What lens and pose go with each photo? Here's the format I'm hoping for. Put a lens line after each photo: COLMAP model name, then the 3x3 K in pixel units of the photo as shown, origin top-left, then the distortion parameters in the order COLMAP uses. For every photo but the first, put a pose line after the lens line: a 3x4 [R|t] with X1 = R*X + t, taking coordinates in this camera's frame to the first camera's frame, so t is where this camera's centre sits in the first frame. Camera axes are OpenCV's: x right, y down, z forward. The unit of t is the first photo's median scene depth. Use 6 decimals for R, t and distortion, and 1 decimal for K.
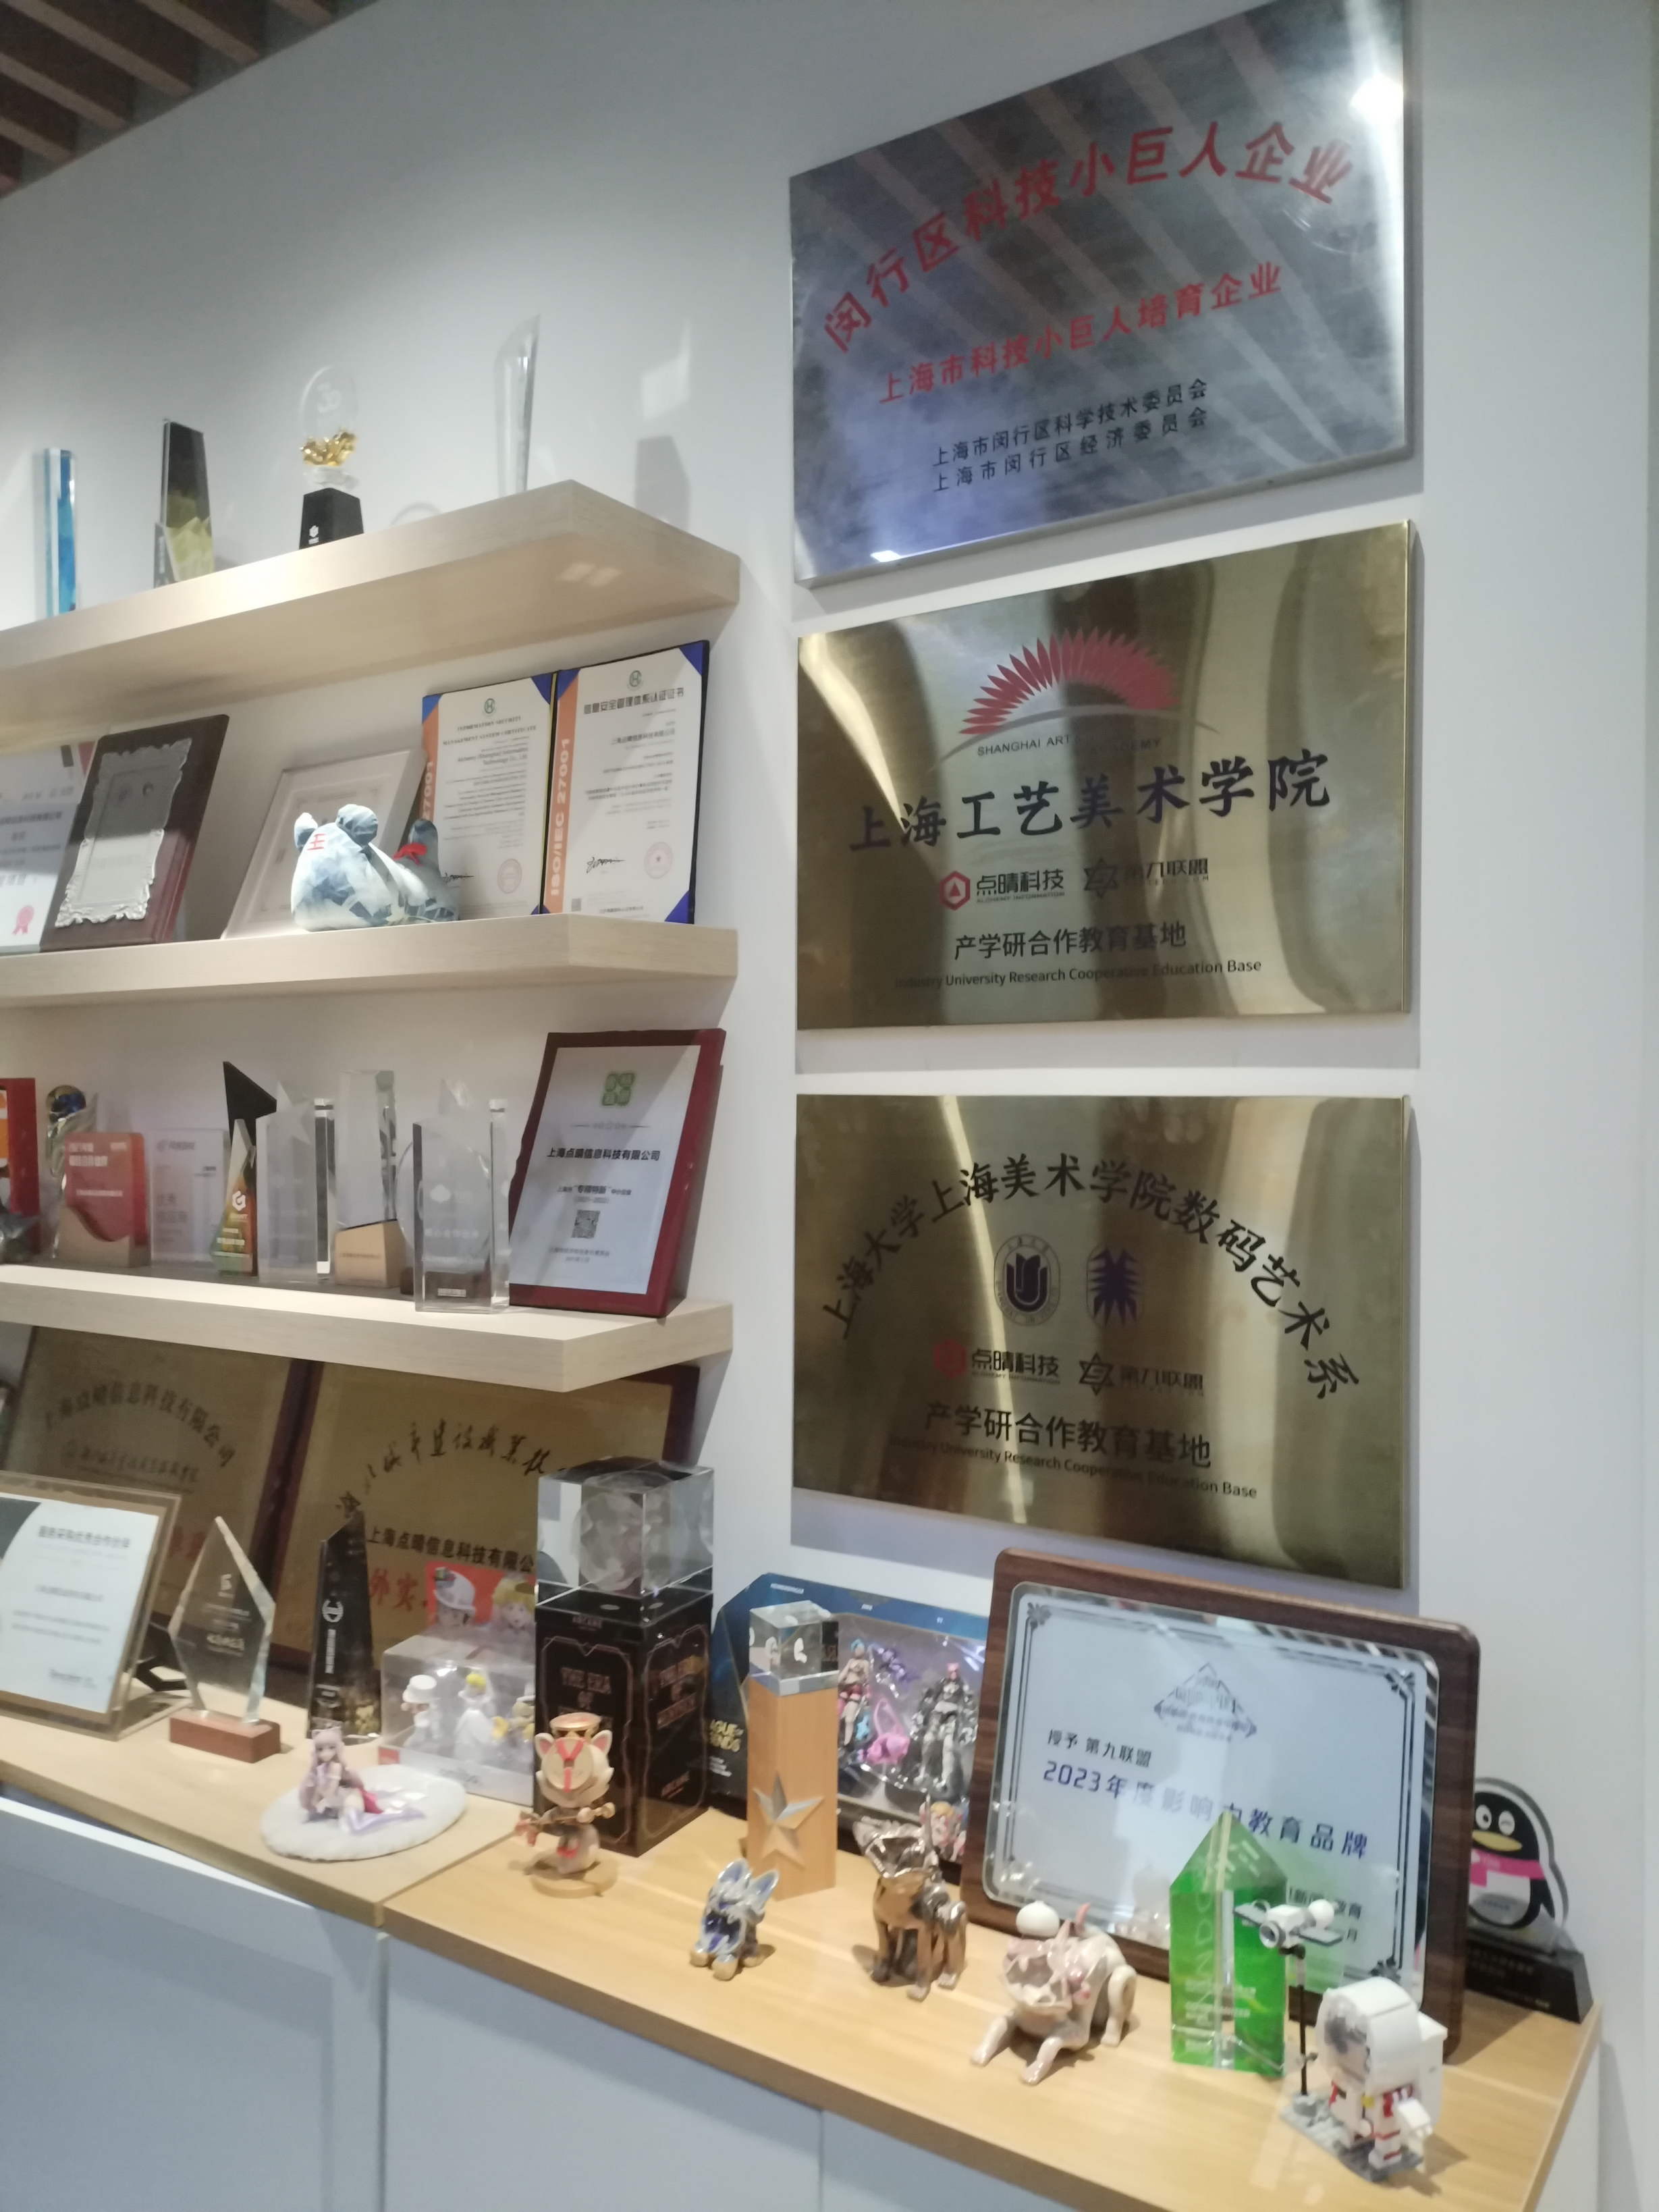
lens RADIAL K [[1722.7, 0, 829.5], [0, 1722.7, 1106.0], [0, 0, 1]] dist [0.063879, -0.059013]
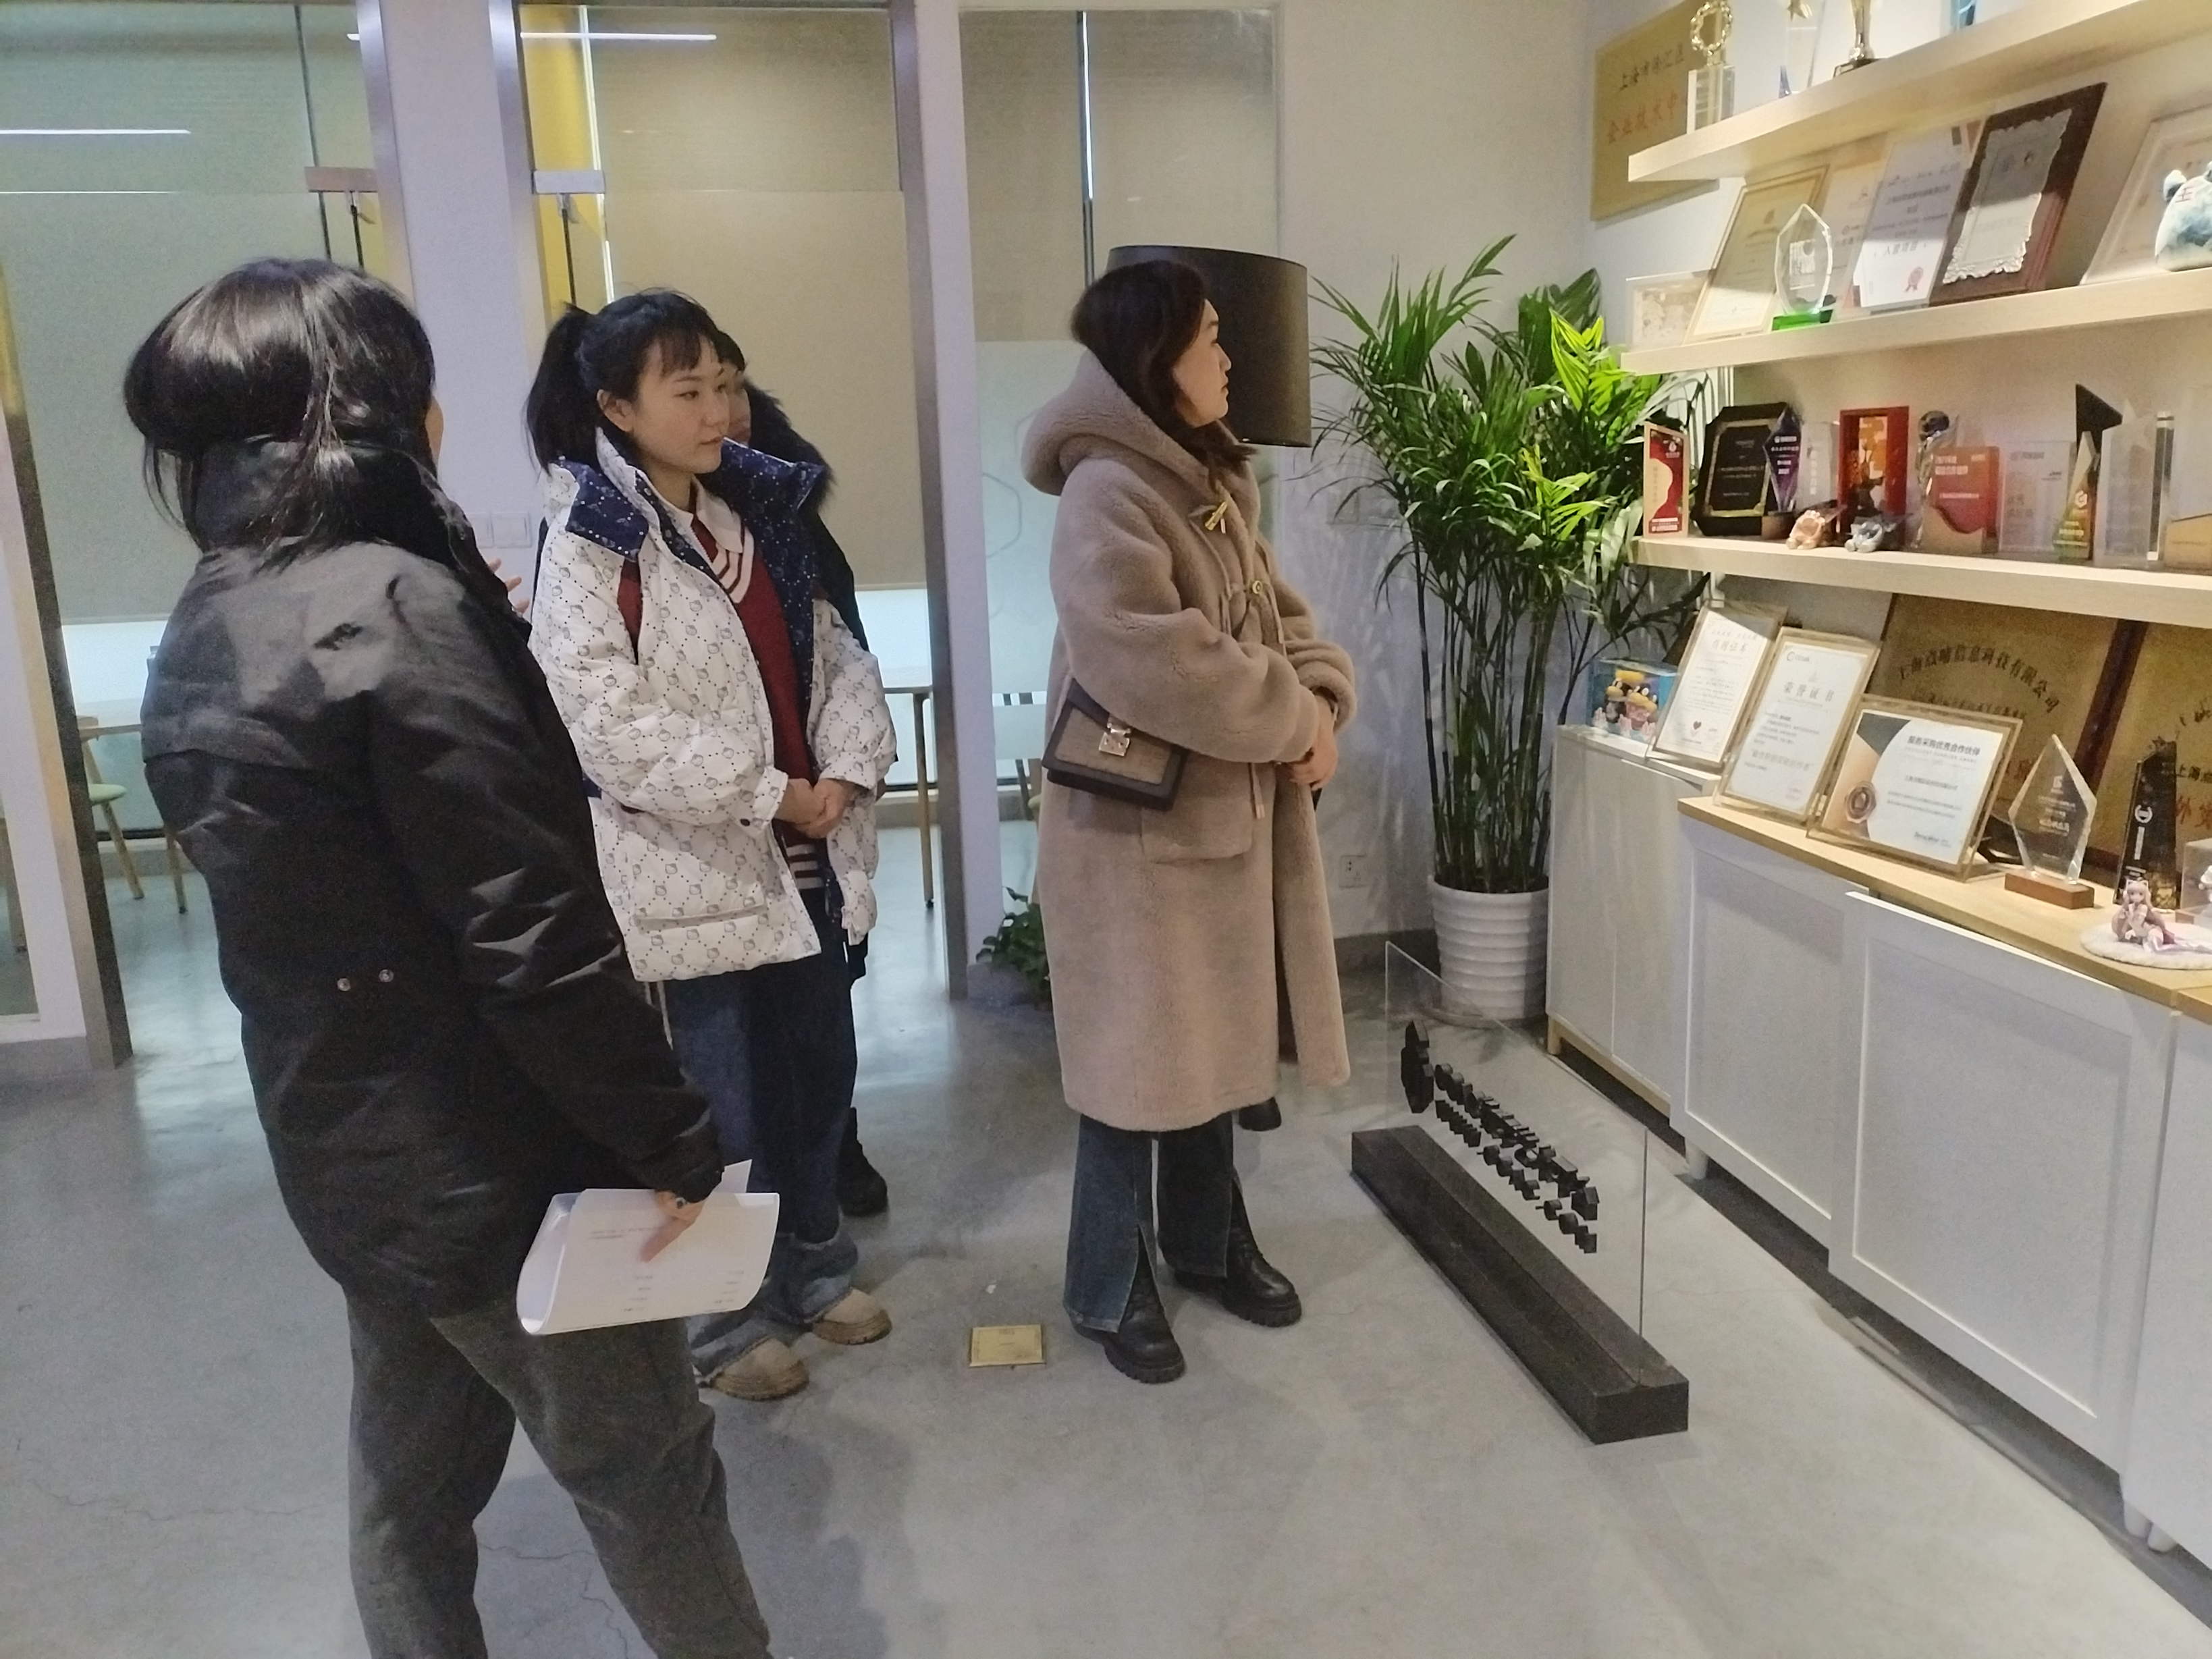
lens RADIAL K [[1722.7, 0, 1106.0], [0, 1722.7, 829.5], [0, 0, 1]] dist [0.063879, -0.059013]
pose [[0.698860, 0.124561, -0.704329, 0.084869], [0.036606, 0.977200, 0.209140, -0.001759], [0.714321, -0.171942, 0.678367, -0.395788]]
